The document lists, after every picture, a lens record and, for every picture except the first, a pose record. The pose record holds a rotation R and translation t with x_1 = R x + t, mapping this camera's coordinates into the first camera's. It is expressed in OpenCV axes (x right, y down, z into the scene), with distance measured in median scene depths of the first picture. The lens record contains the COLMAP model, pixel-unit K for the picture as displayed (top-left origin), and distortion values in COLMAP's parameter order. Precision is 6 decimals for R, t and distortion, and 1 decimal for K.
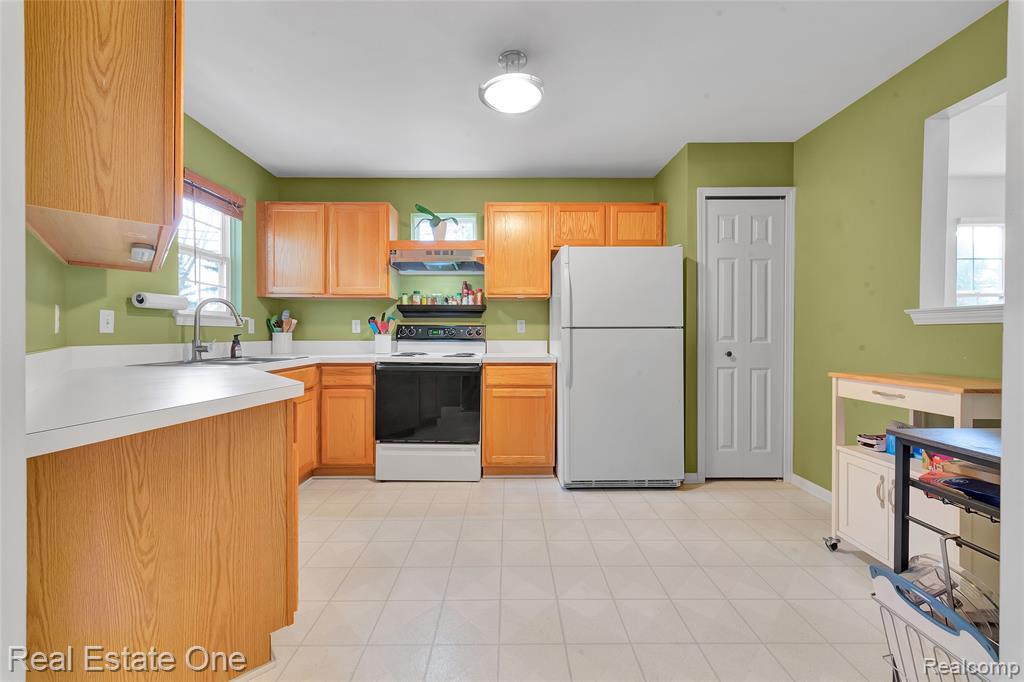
lens RADIAL K [[398.0, 0, 510.2], [0, 398.0, 339.1], [0, 0, 1]] dist [0.007514, -0.000841]
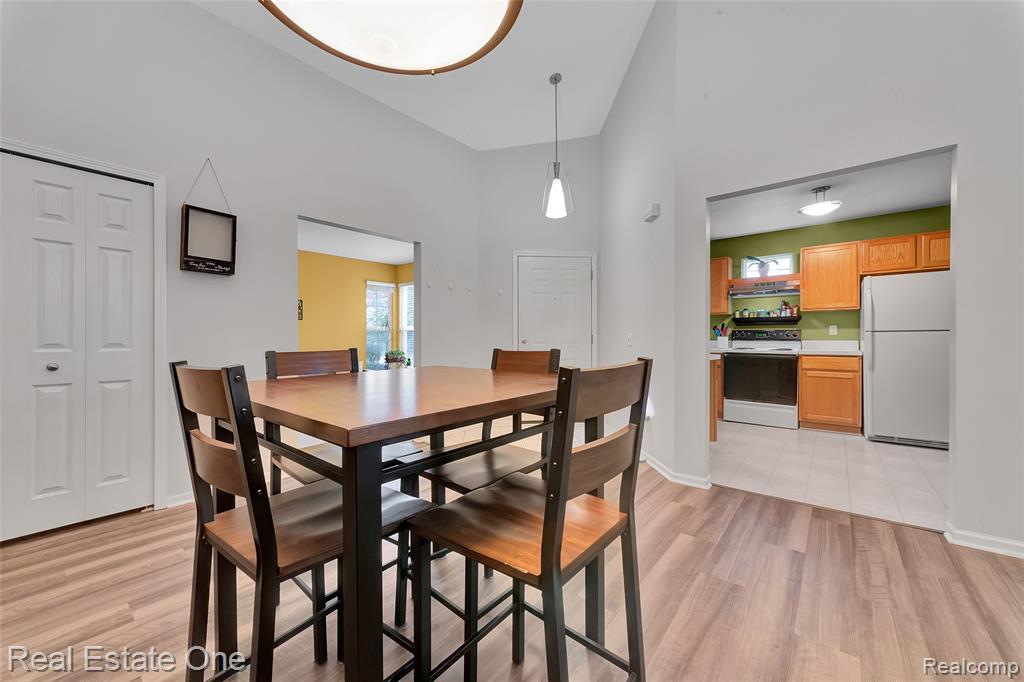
lens RADIAL K [[398.0, 0, 505.5], [0, 398.0, 339.2], [0, 0, 1]] dist [0.007514, -0.000841]
pose [[0.768807, -0.003012, -0.639474, 0.047871], [0.000947, 0.999993, -0.003571, 0.004437], [0.639480, 0.002139, 0.768805, -0.942270]]
